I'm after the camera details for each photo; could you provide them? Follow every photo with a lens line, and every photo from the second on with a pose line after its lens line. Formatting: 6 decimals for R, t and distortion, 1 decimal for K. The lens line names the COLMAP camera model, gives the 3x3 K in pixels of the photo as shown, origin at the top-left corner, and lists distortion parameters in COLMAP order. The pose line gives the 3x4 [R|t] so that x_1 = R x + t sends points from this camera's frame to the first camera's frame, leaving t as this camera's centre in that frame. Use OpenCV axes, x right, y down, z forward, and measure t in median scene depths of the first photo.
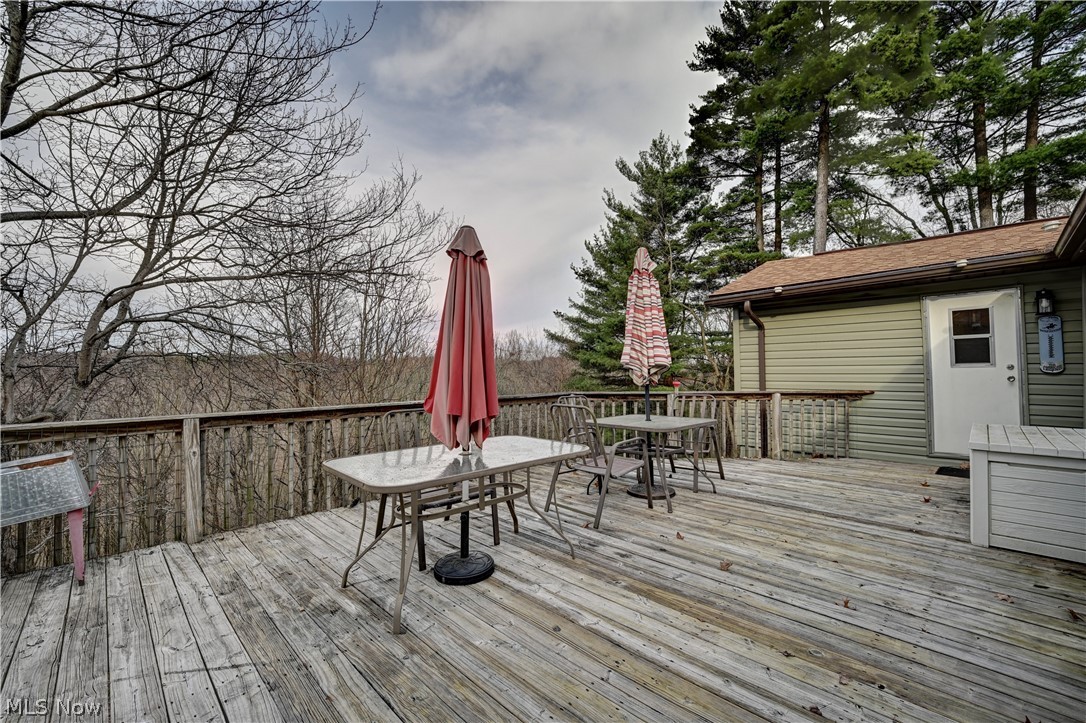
lens RADIAL K [[448.7, 0, 543.0], [0, 448.7, 361.5], [0, 0, 1]] dist [-0.002746, -0.008373]
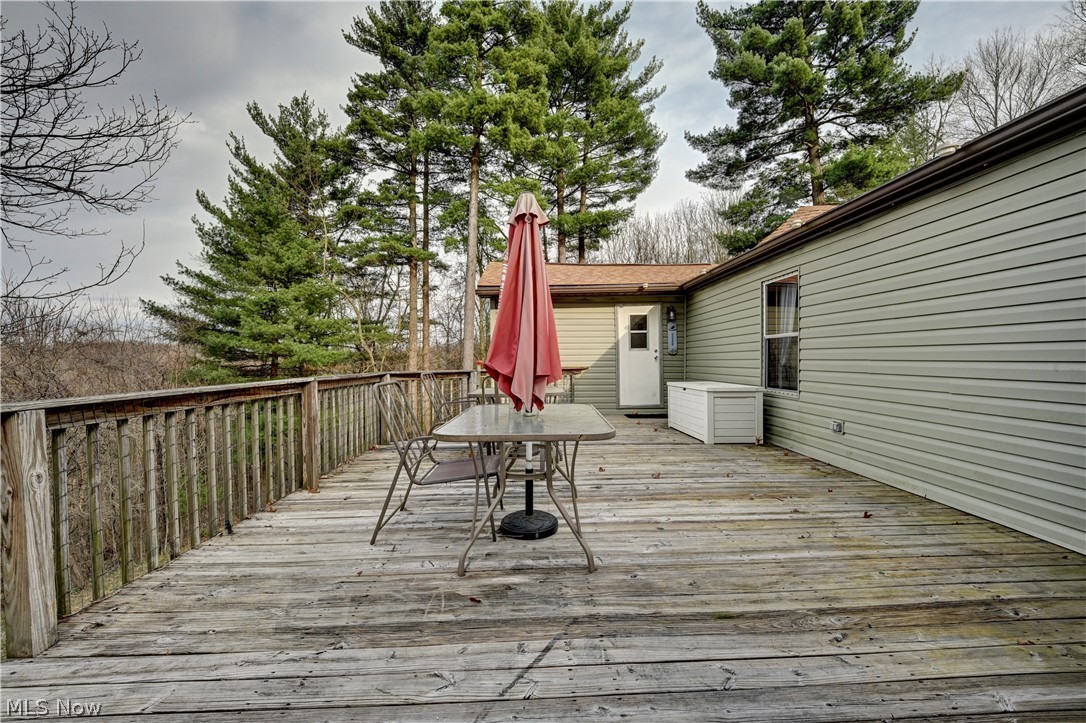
lens RADIAL K [[455.2, 0, 543.0], [0, 455.2, 361.5], [0, 0, 1]] dist [-0.003903, -0.000855]
pose [[0.674264, 0.001493, 0.738488, -0.108831], [-0.016794, 0.999770, 0.013312, 0.008011], [-0.738299, -0.021378, 0.674135, 0.032320]]
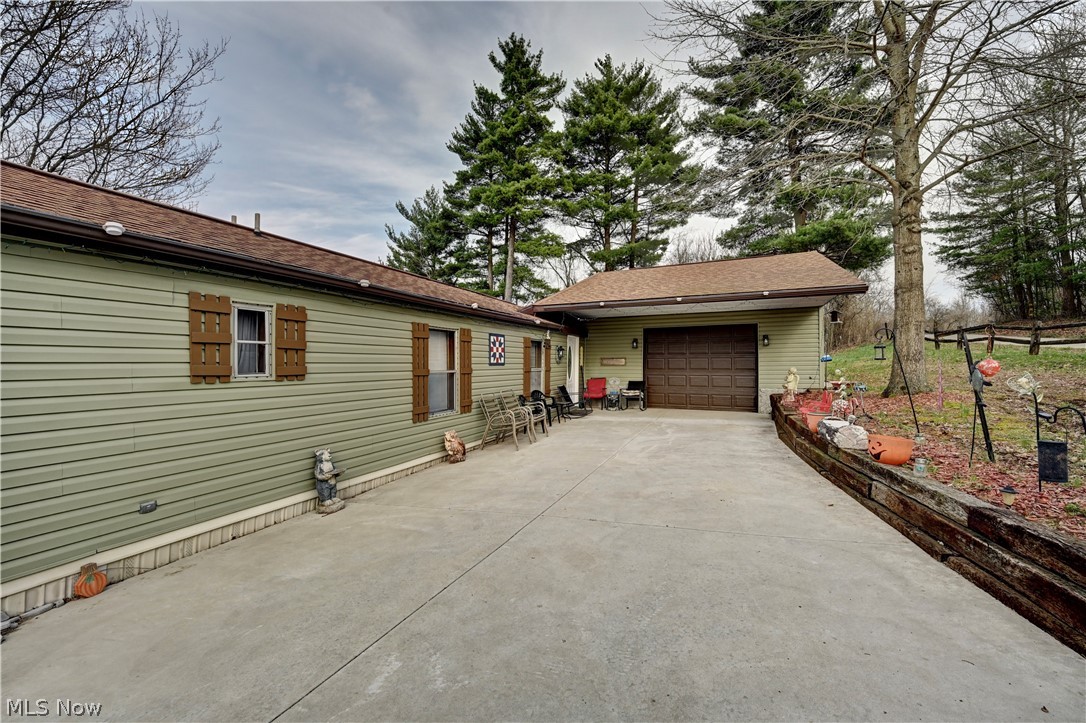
lens RADIAL K [[448.7, 0, 543.0], [0, 448.7, 361.5], [0, 0, 1]] dist [-0.002746, -0.008373]
pose [[0.926097, 0.002973, 0.377274, 0.088886], [-0.010513, 0.999784, 0.017928, -0.030363], [-0.377139, -0.020569, 0.925928, -0.448302]]
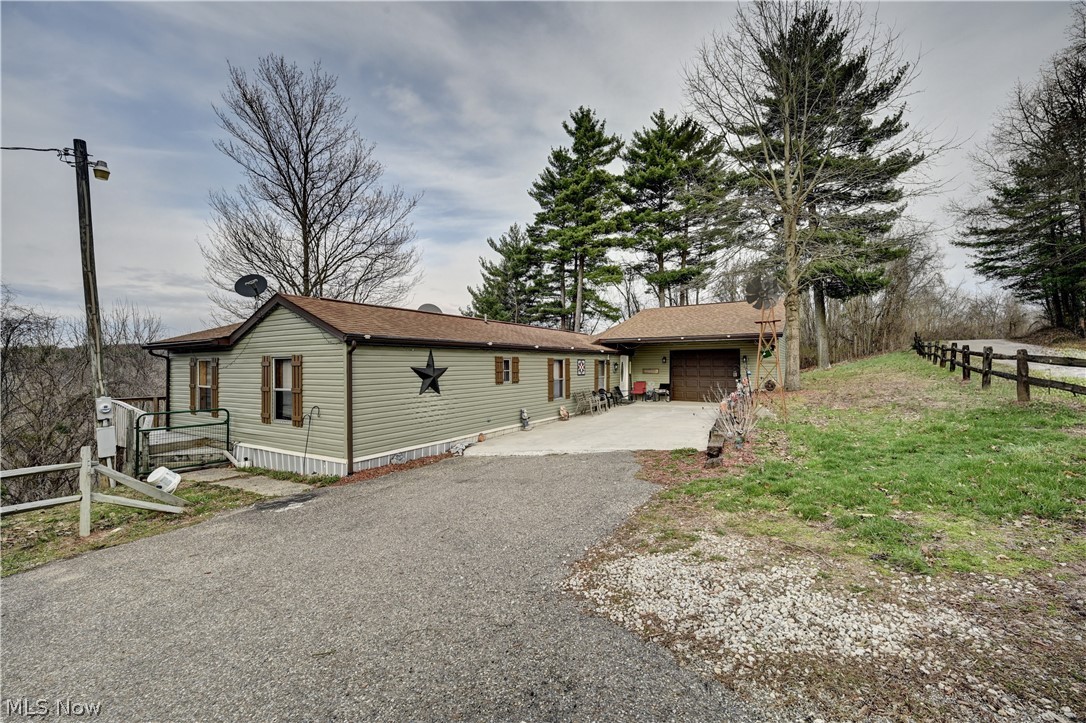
lens RADIAL K [[448.7, 0, 543.0], [0, 448.7, 361.5], [0, 0, 1]] dist [-0.002746, -0.008373]
pose [[0.970329, 0.002299, 0.241776, -0.037132], [-0.006857, 0.999814, 0.018010, -0.054415], [-0.241689, -0.019133, 0.970165, -0.766233]]
